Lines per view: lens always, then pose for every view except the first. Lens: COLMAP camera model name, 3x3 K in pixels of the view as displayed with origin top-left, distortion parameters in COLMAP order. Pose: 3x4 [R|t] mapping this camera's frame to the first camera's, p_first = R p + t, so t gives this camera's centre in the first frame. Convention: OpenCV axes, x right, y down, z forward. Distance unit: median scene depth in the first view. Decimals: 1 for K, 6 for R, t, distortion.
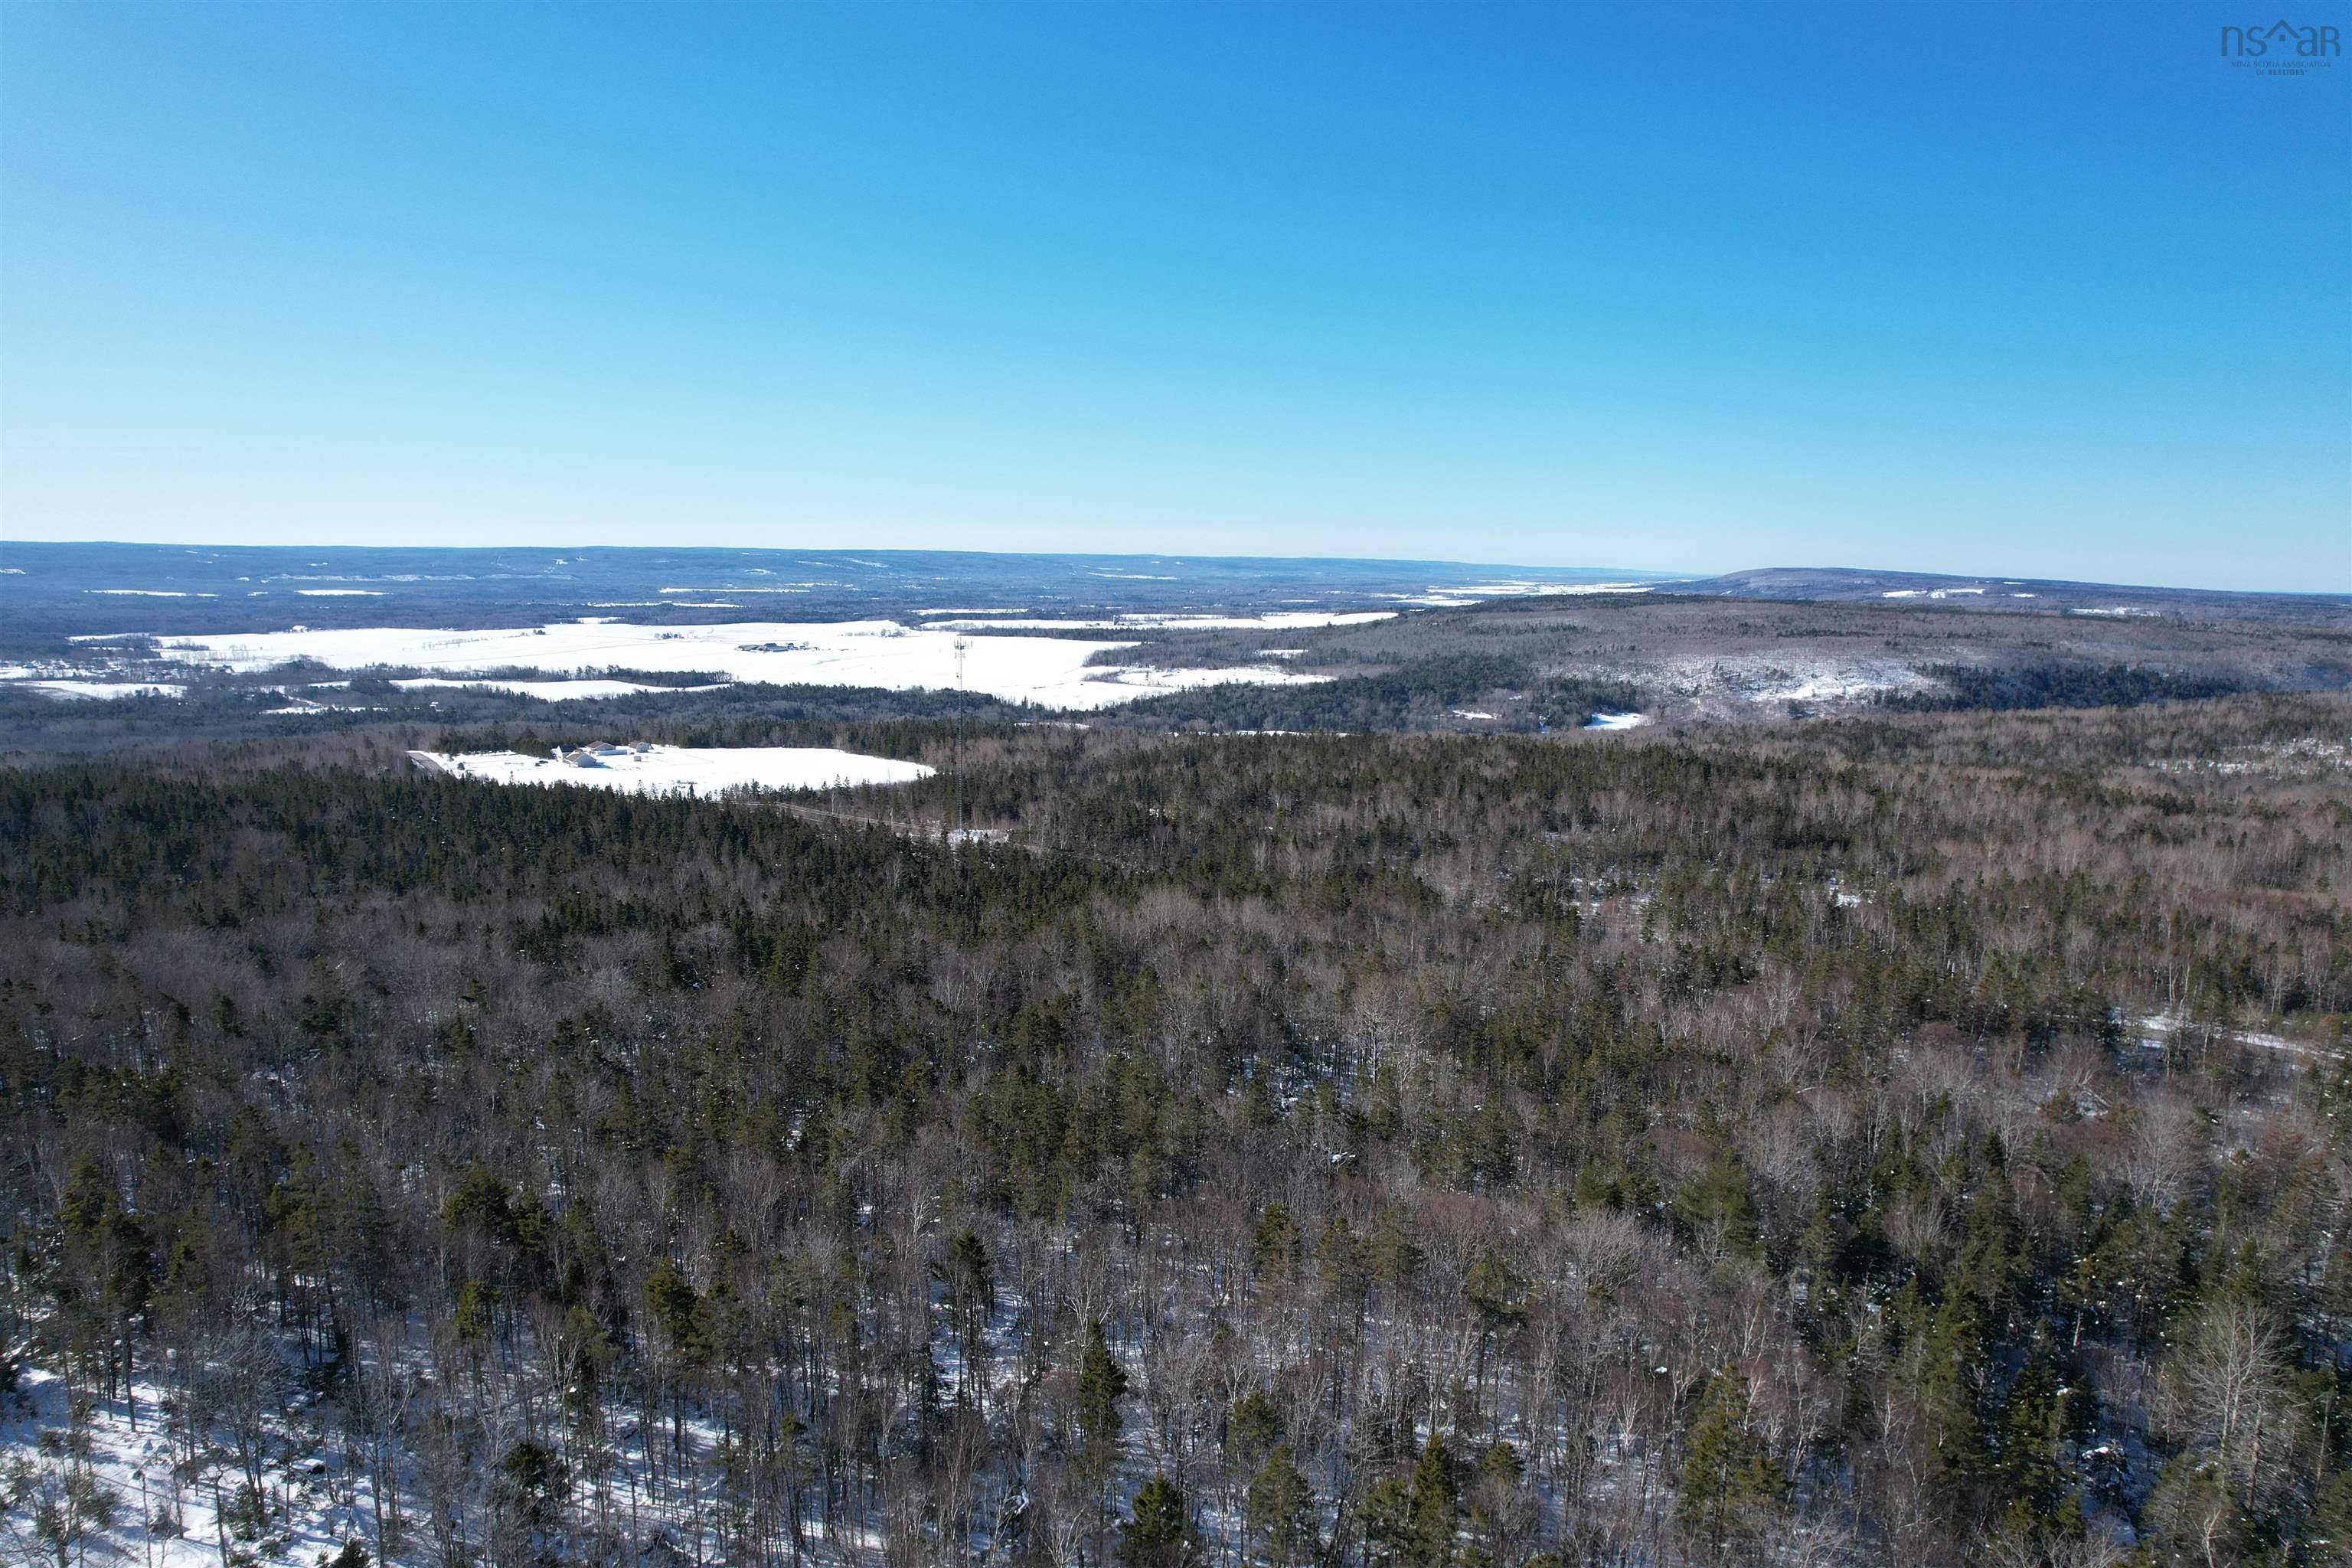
lens RADIAL K [[1499.2, 0, 1176.0], [0, 1499.2, 784.0], [0, 0, 1]] dist [-0.078365, 0.063536]
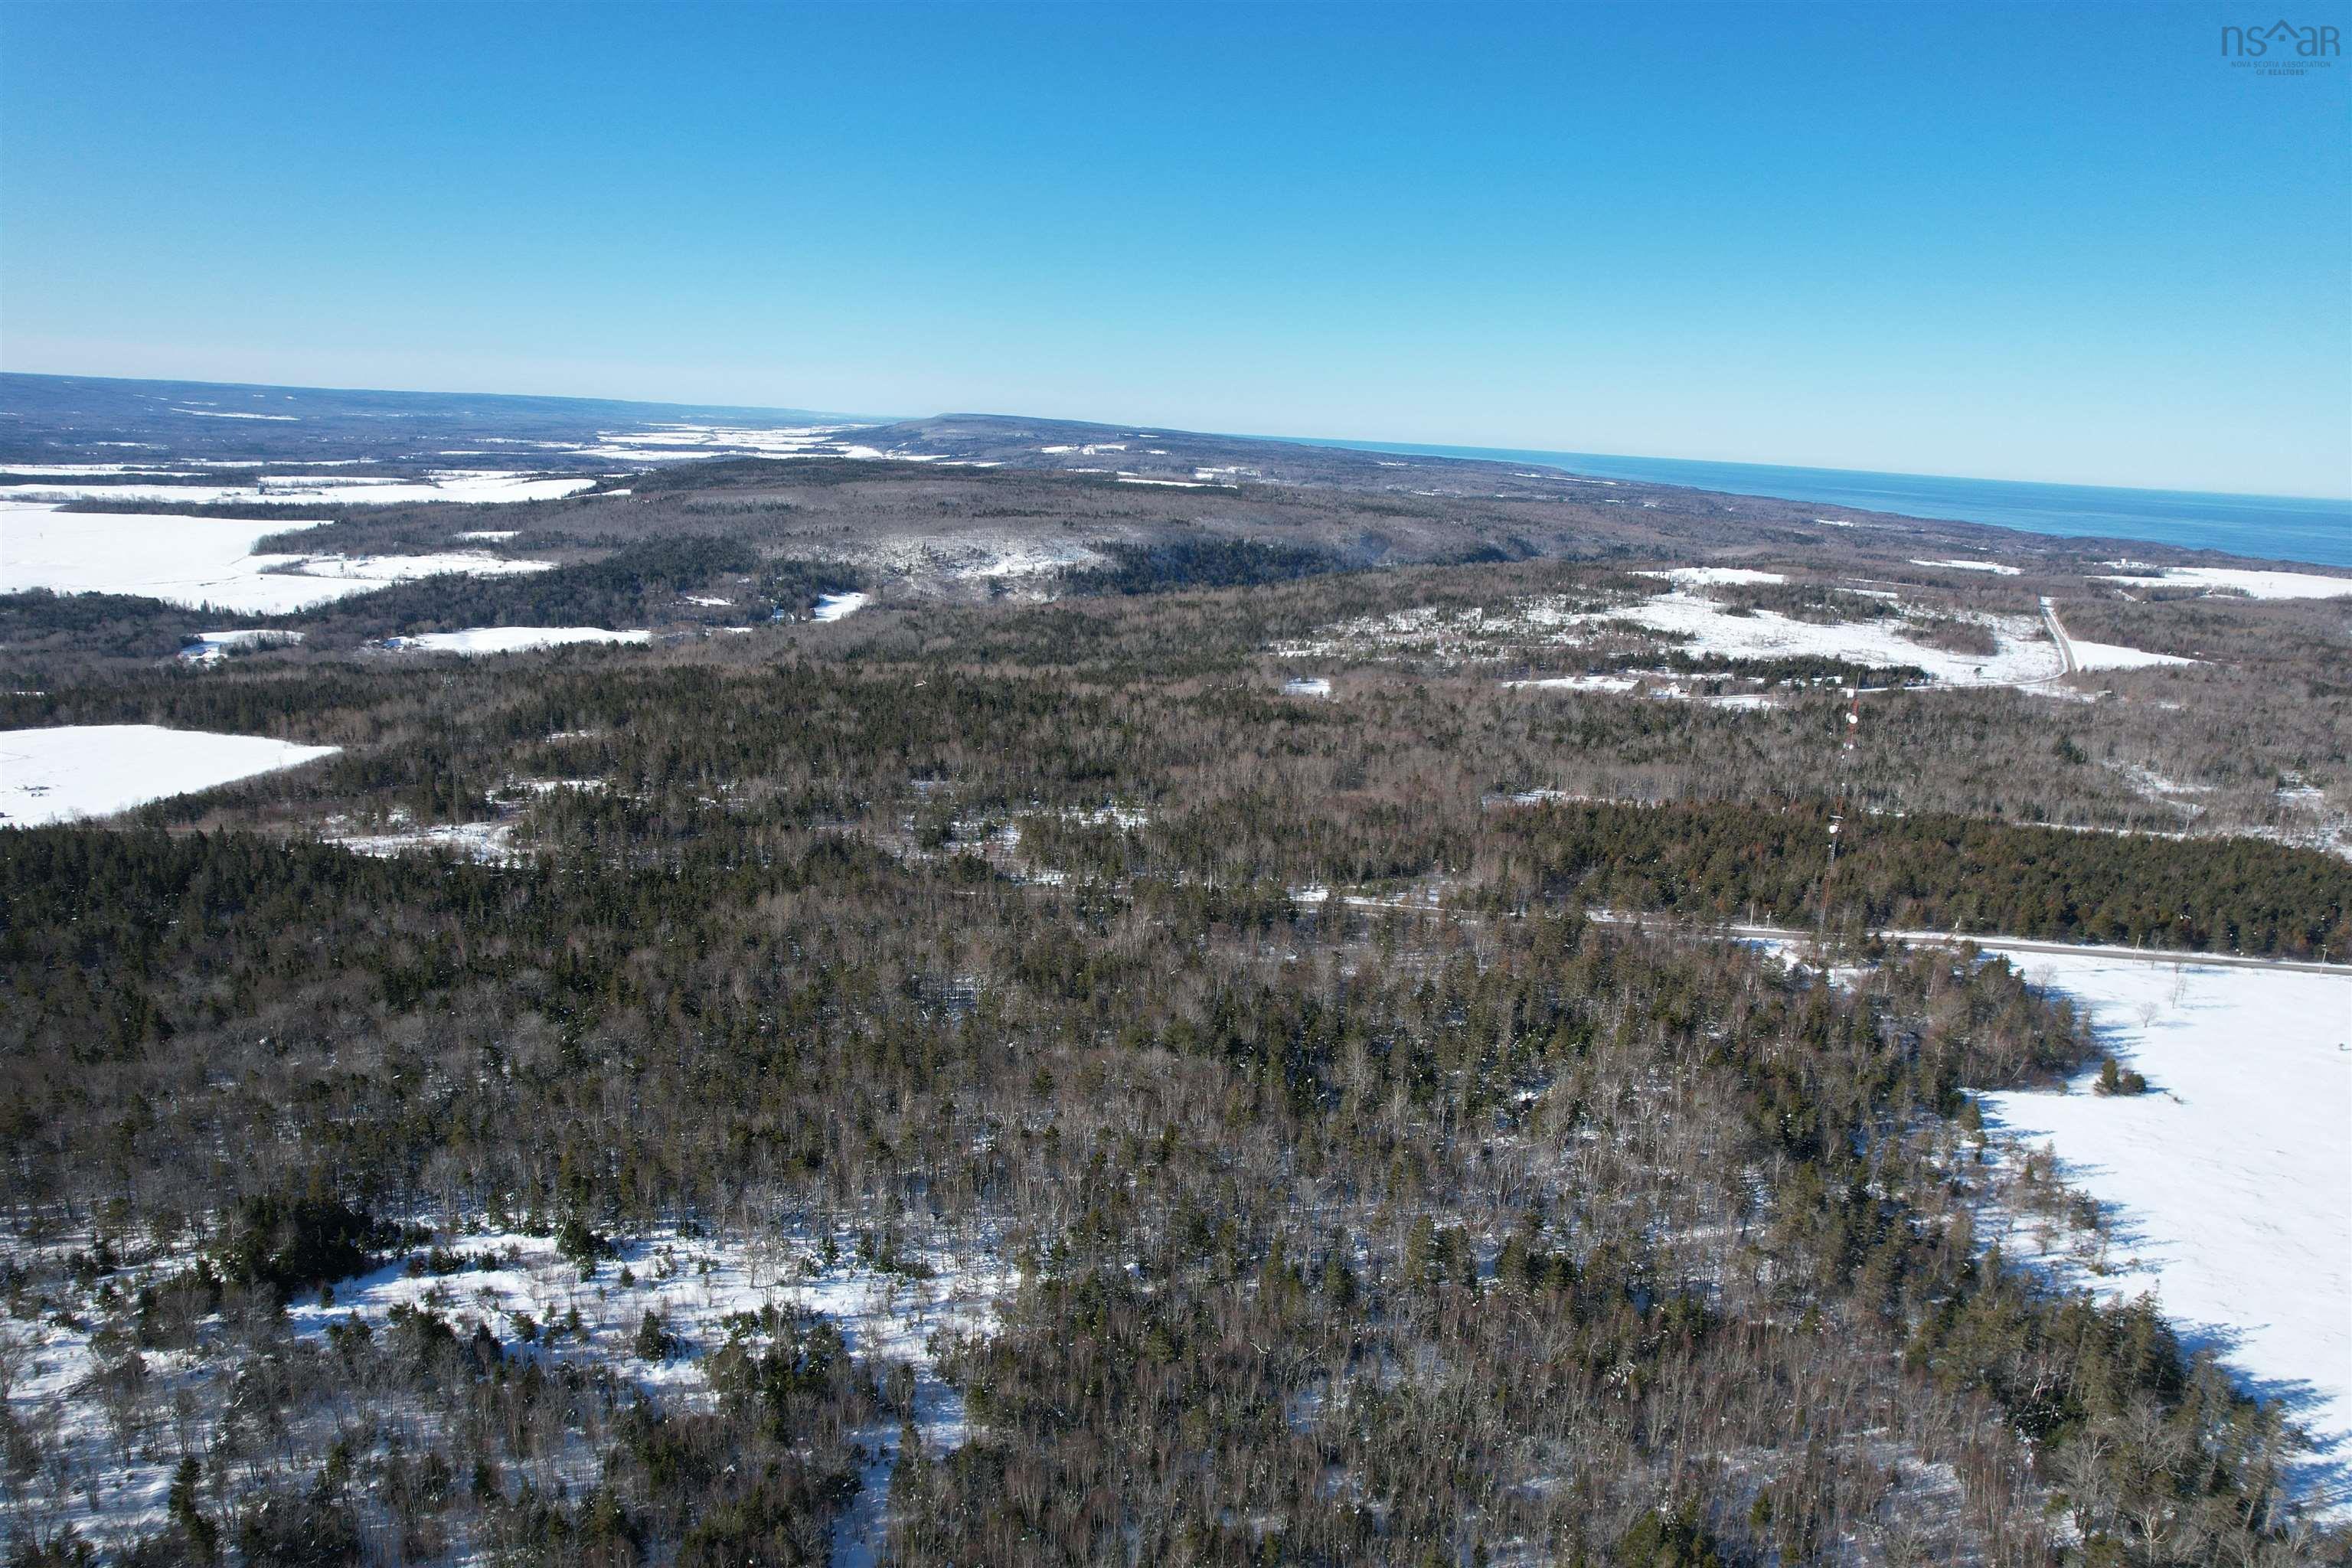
lens RADIAL K [[1499.7, 0, 1176.0], [0, 1499.7, 784.0], [0, 0, 1]] dist [-0.063476, 0.049539]
pose [[0.859747, -0.096928, 0.501439, -0.051824], [0.043615, 0.992173, 0.117005, -0.025842], [-0.508855, -0.078725, 0.857245, -0.066899]]
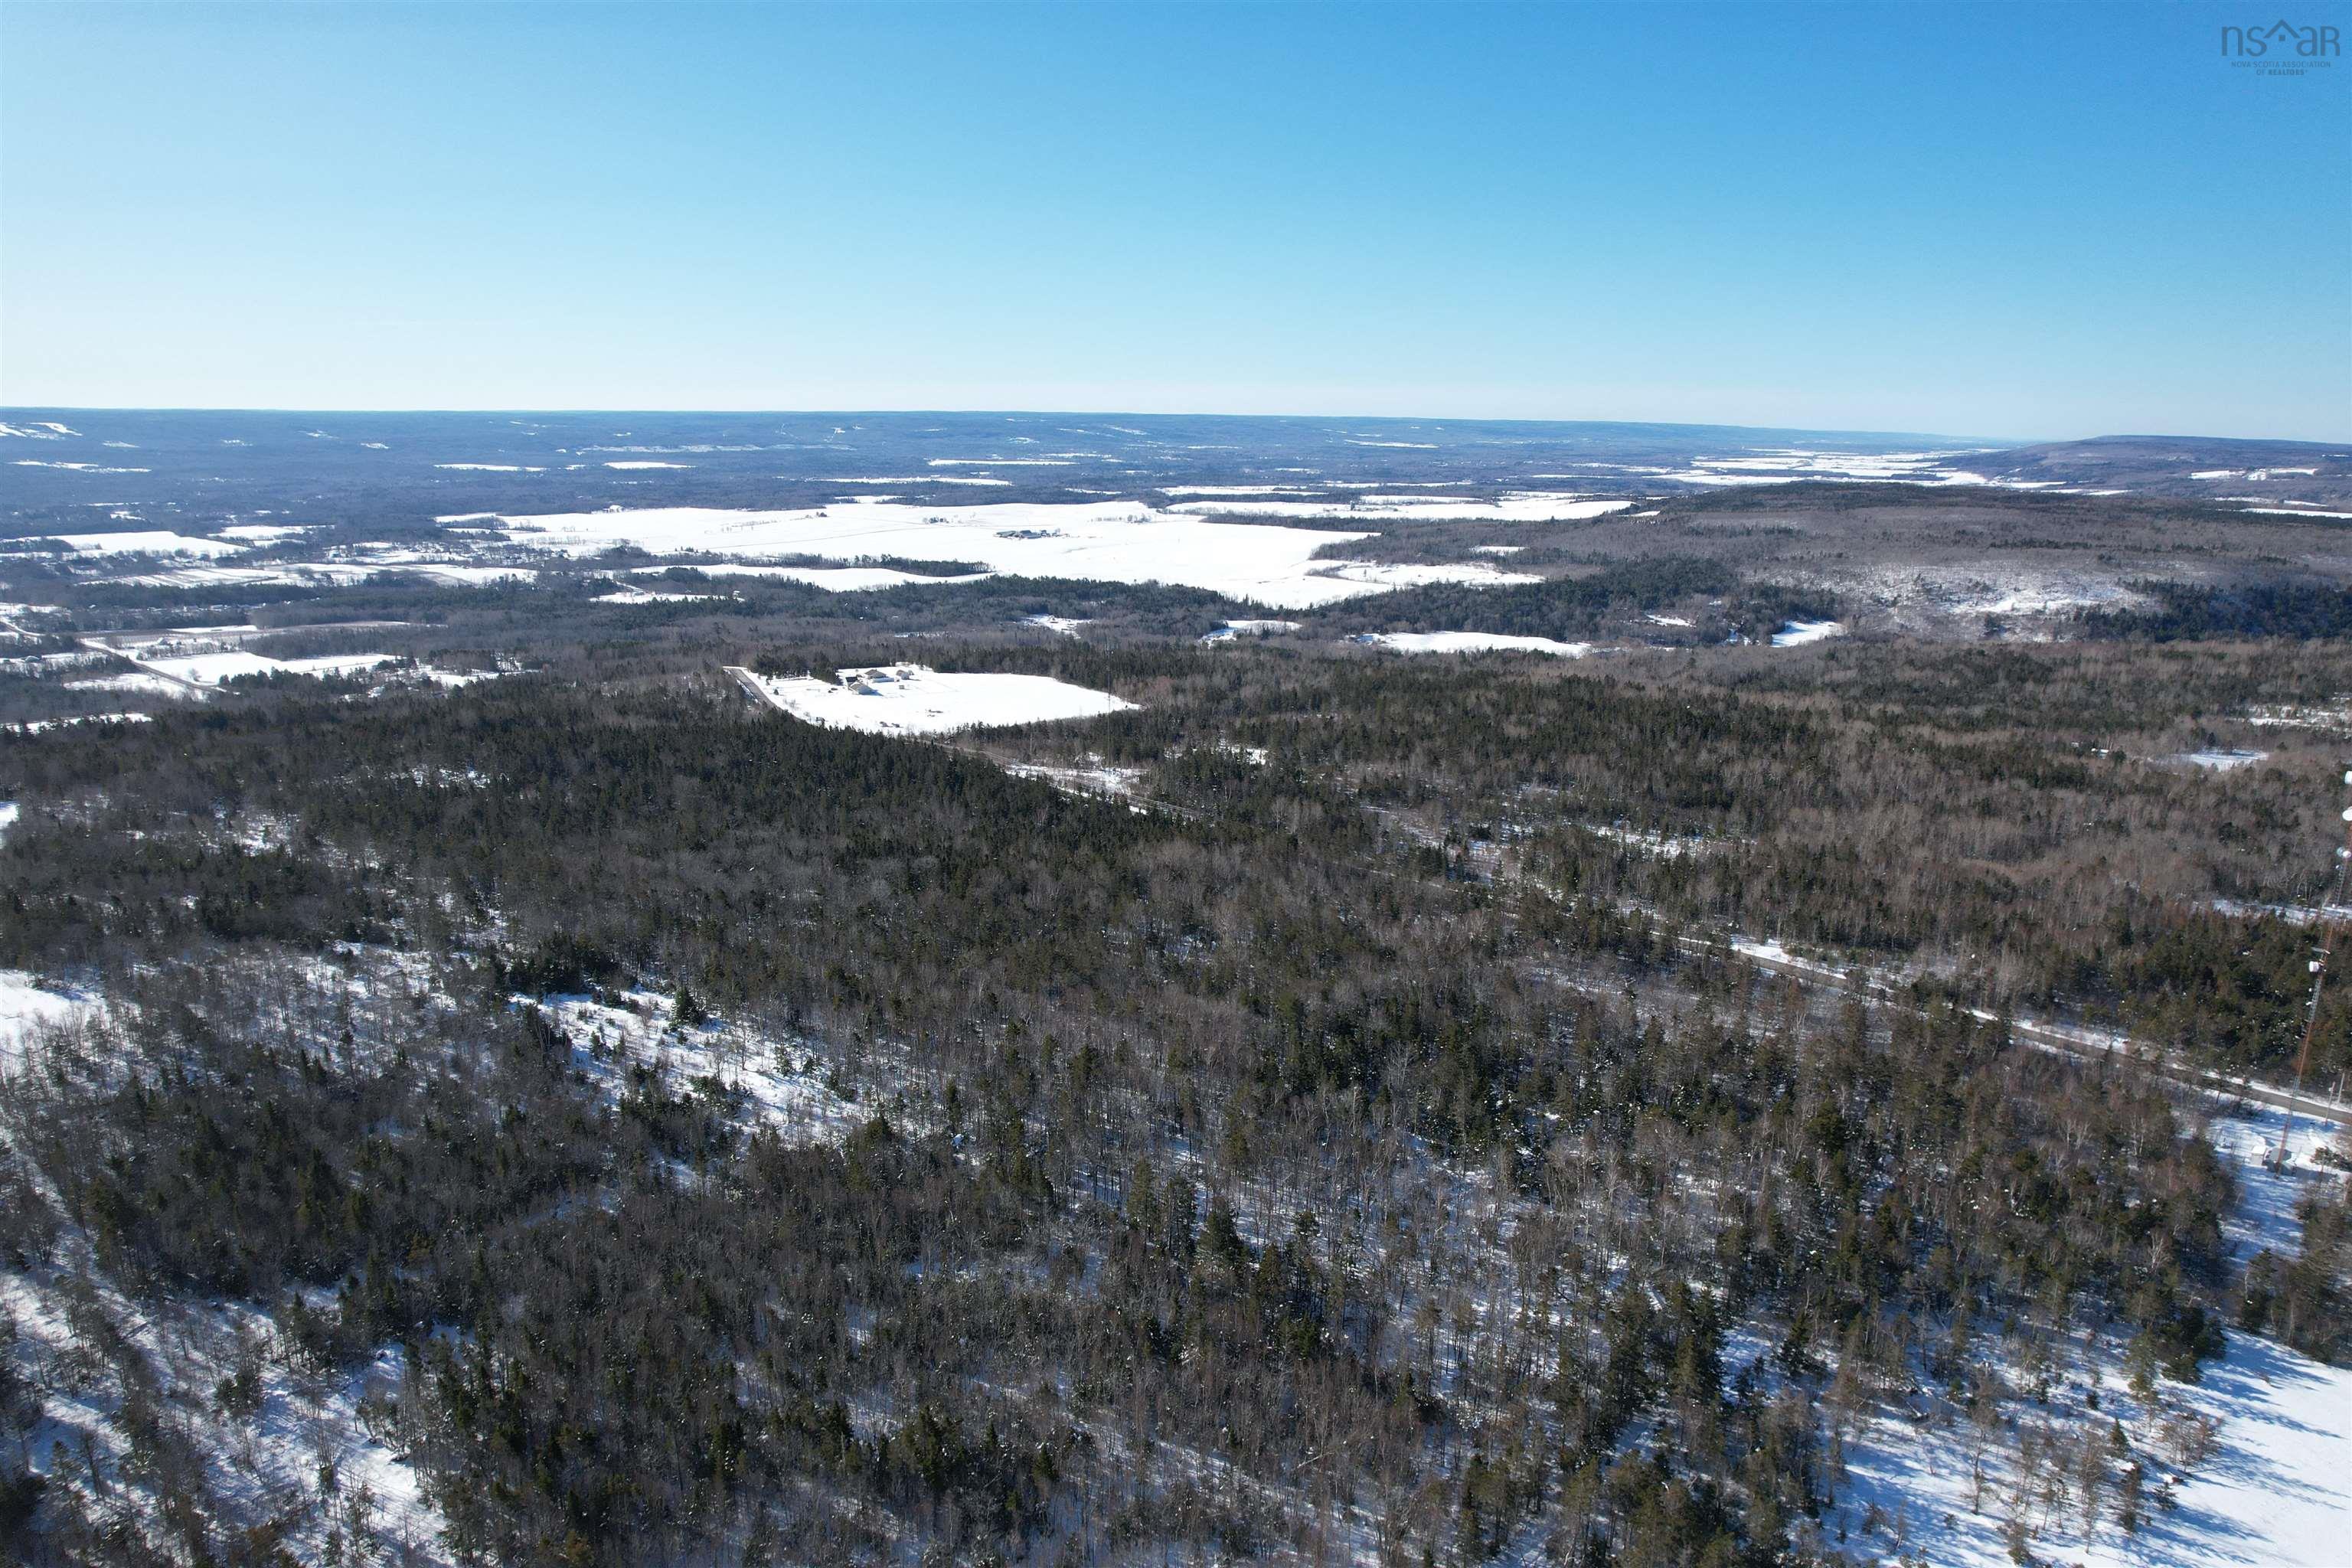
lens RADIAL K [[1499.4, 0, 1176.0], [0, 1499.4, 784.0], [0, 0, 1]] dist [-0.078077, 0.049958]
pose [[0.985083, 0.038251, -0.167773, 0.036221], [-0.022748, 0.995372, 0.093367, -0.020618], [0.170568, -0.088158, 0.981394, -0.094263]]
